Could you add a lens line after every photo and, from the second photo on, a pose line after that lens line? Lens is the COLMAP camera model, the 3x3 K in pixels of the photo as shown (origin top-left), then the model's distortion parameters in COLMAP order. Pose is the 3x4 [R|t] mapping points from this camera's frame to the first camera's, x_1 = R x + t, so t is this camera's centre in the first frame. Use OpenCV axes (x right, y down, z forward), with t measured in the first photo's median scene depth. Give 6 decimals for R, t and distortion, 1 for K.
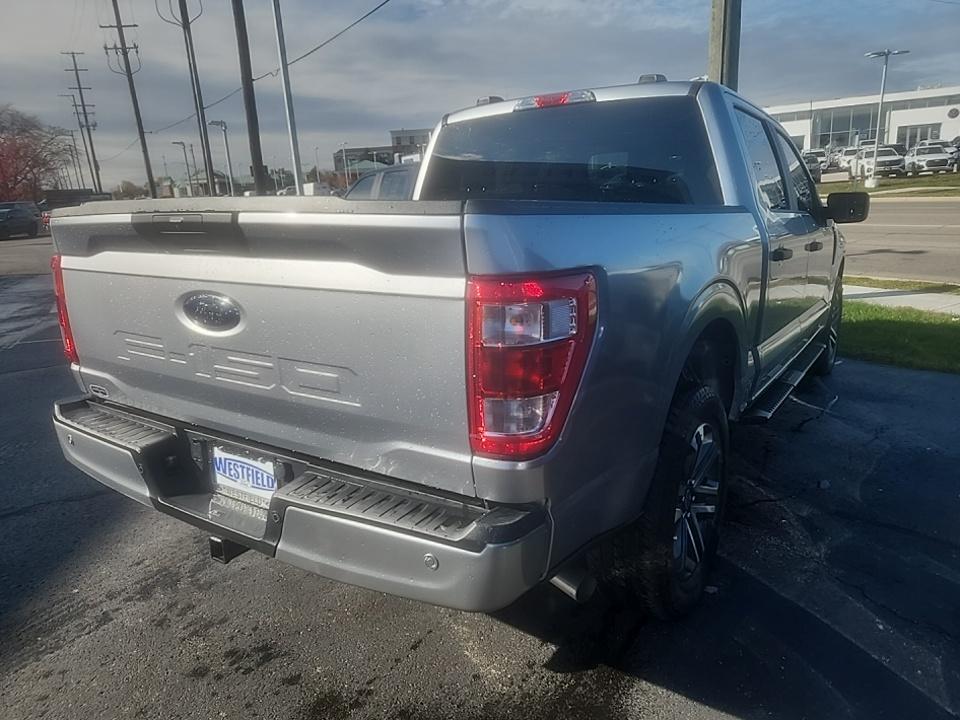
lens RADIAL K [[638.6, 0, 480.0], [0, 638.6, 360.0], [0, 0, 1]] dist [0.071402, -0.064456]
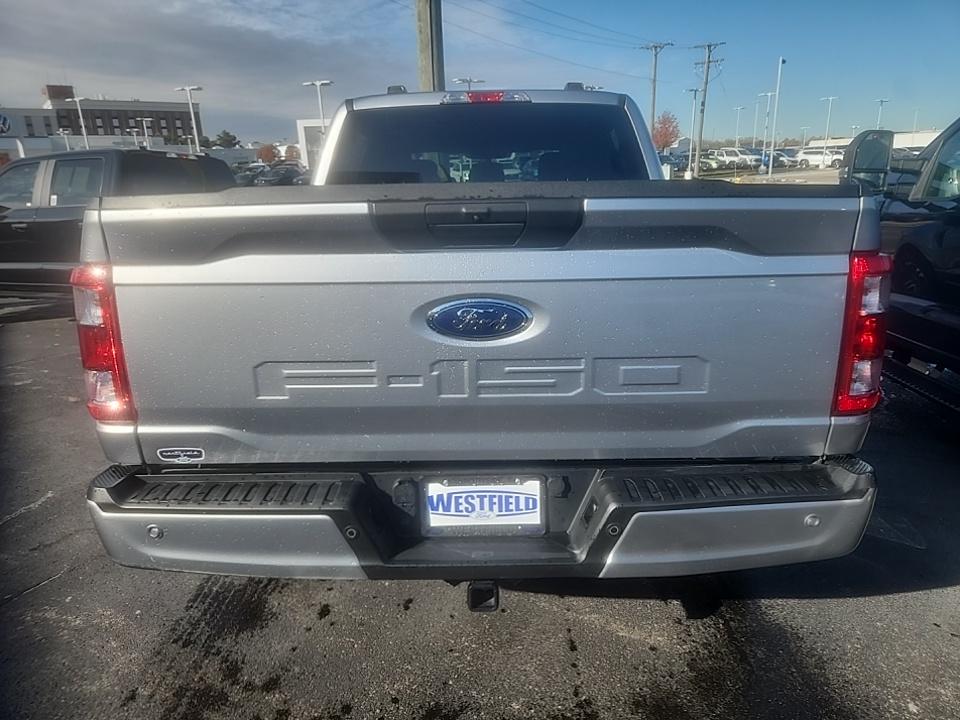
lens RADIAL K [[638.6, 0, 480.0], [0, 638.6, 360.0], [0, 0, 1]] dist [0.071402, -0.064456]
pose [[0.839480, -0.122799, 0.529333, -0.791707], [0.124617, 0.991675, 0.032425, -0.043294], [-0.528908, 0.038744, 0.847794, 0.263316]]
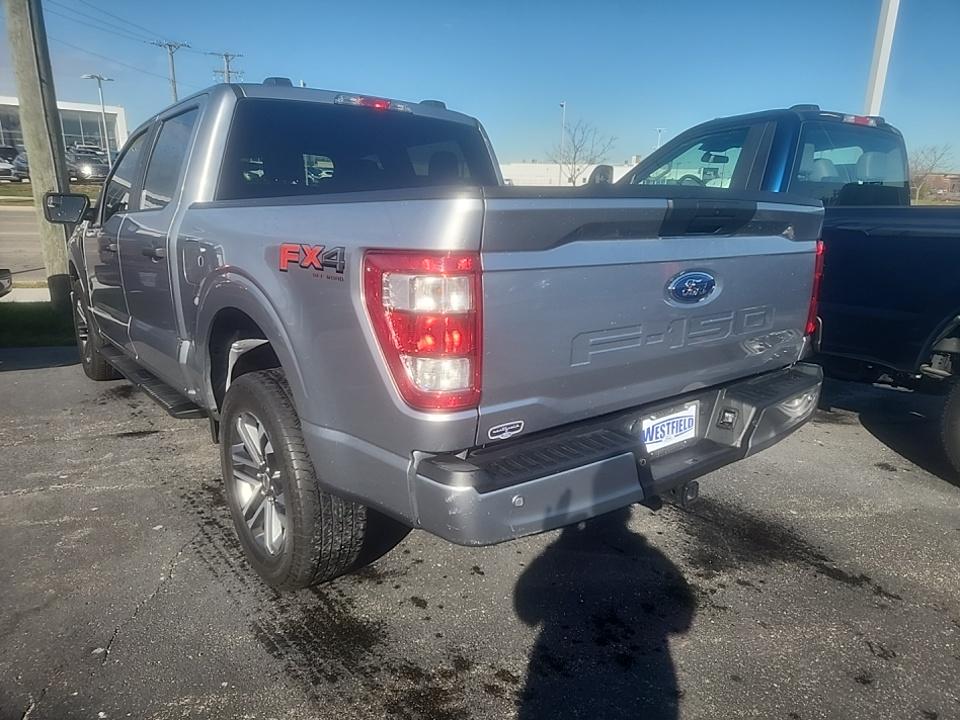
lens RADIAL K [[646.0, 0, 480.0], [0, 646.0, 360.0], [0, 0, 1]] dist [0.083799, -0.113846]
pose [[0.305471, -0.186572, 0.933744, -1.510073], [0.200560, 0.971224, 0.128448, -0.158309], [-0.930840, 0.148035, 0.334099, 0.897247]]
